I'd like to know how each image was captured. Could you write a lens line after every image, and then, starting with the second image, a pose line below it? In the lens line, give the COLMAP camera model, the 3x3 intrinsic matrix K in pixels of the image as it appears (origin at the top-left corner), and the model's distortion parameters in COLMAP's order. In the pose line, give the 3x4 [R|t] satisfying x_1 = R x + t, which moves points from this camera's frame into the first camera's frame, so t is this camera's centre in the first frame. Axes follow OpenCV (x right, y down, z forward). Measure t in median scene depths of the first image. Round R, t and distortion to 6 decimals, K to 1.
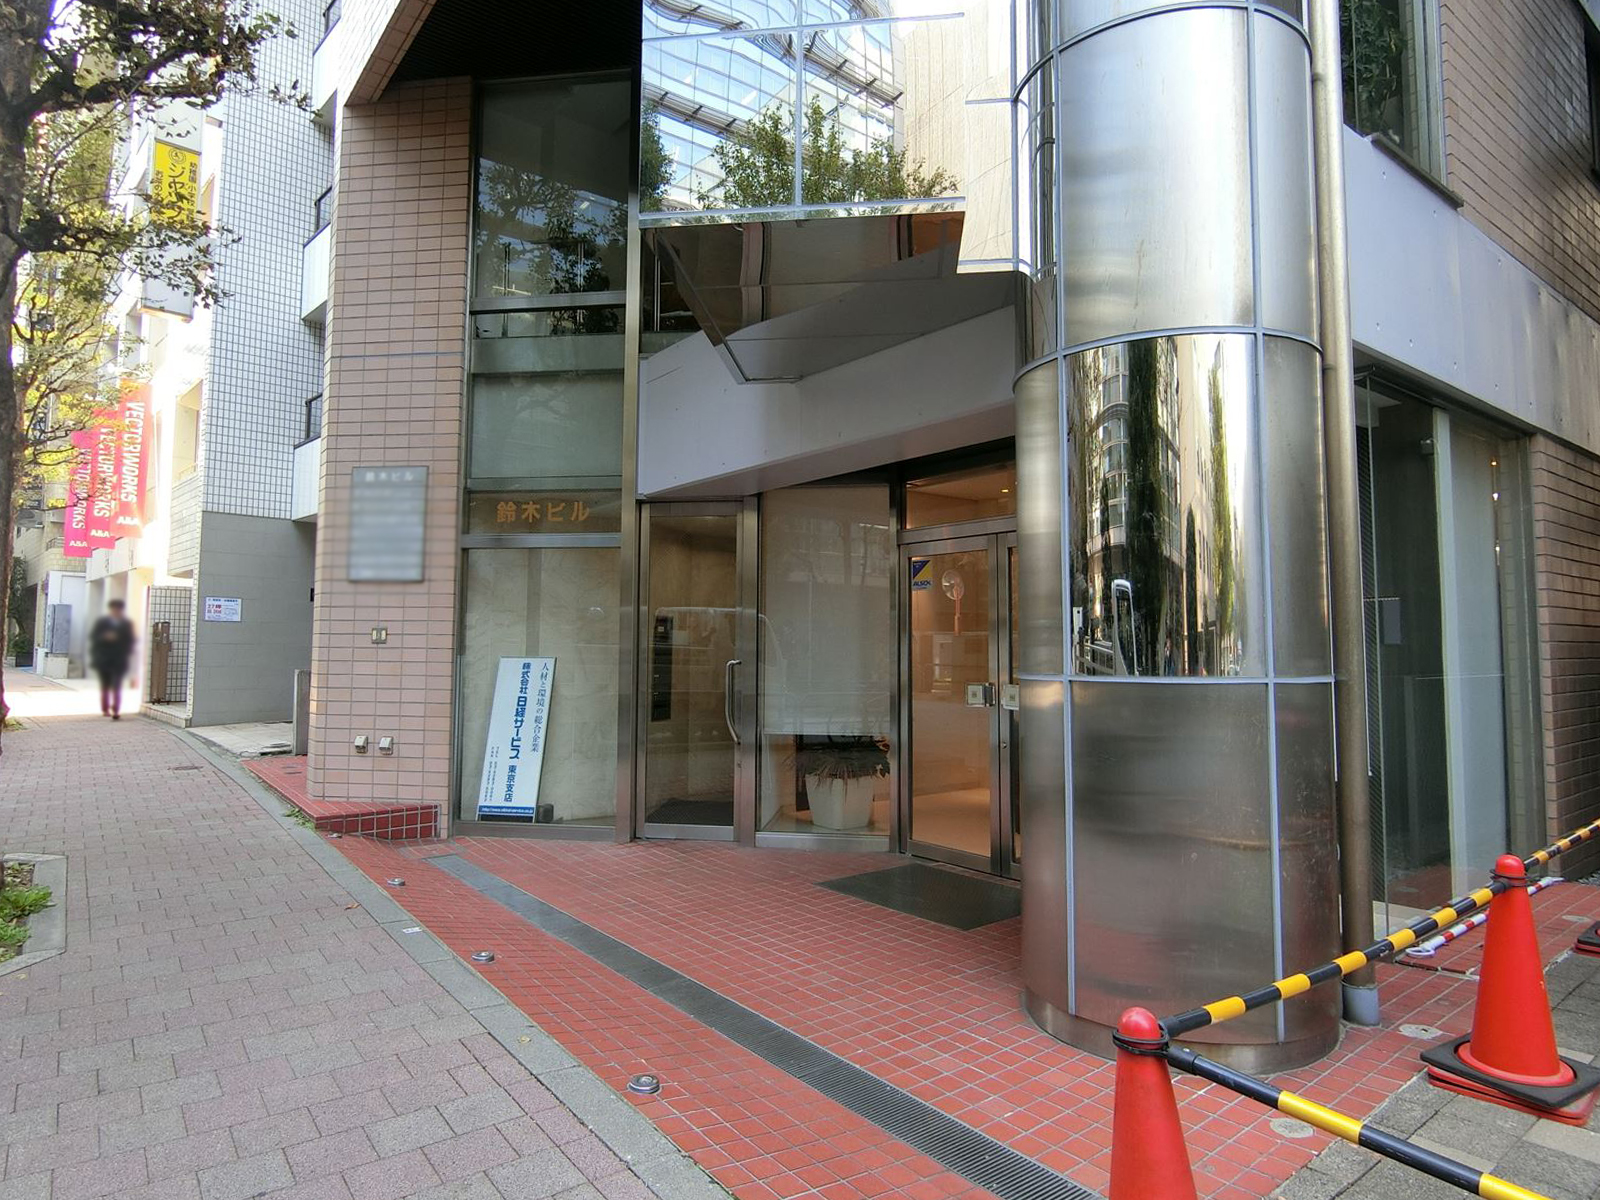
lens RADIAL K [[895.7, 0, 797.8], [0, 895.7, 604.9], [0, 0, 1]] dist [-0.012986, -0.001589]
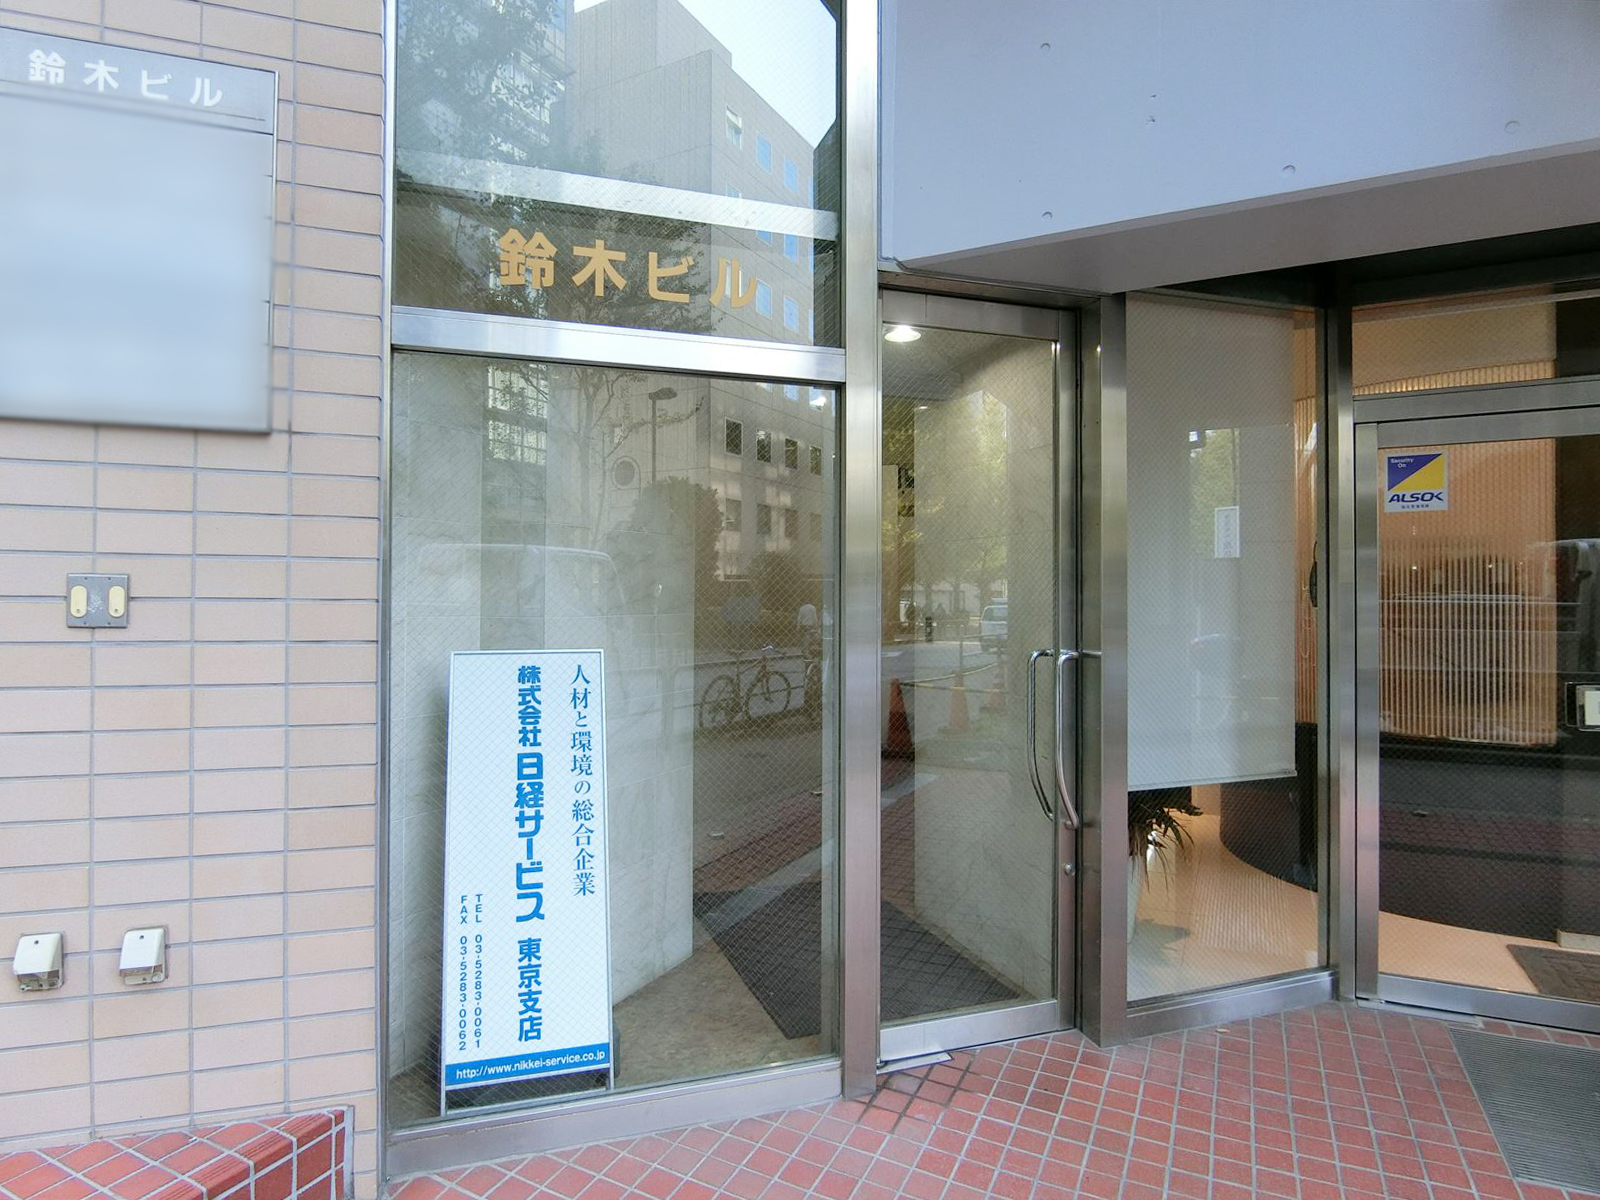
lens RADIAL K [[895.7, 0, 802.3], [0, 895.7, 592.4], [0, 0, 1]] dist [-0.012986, -0.001589]
pose [[0.896428, -0.001008, 0.443188, -0.388419], [-0.024351, 0.998375, 0.051525, 0.009367], [-0.442519, -0.056980, 0.894947, 0.623946]]
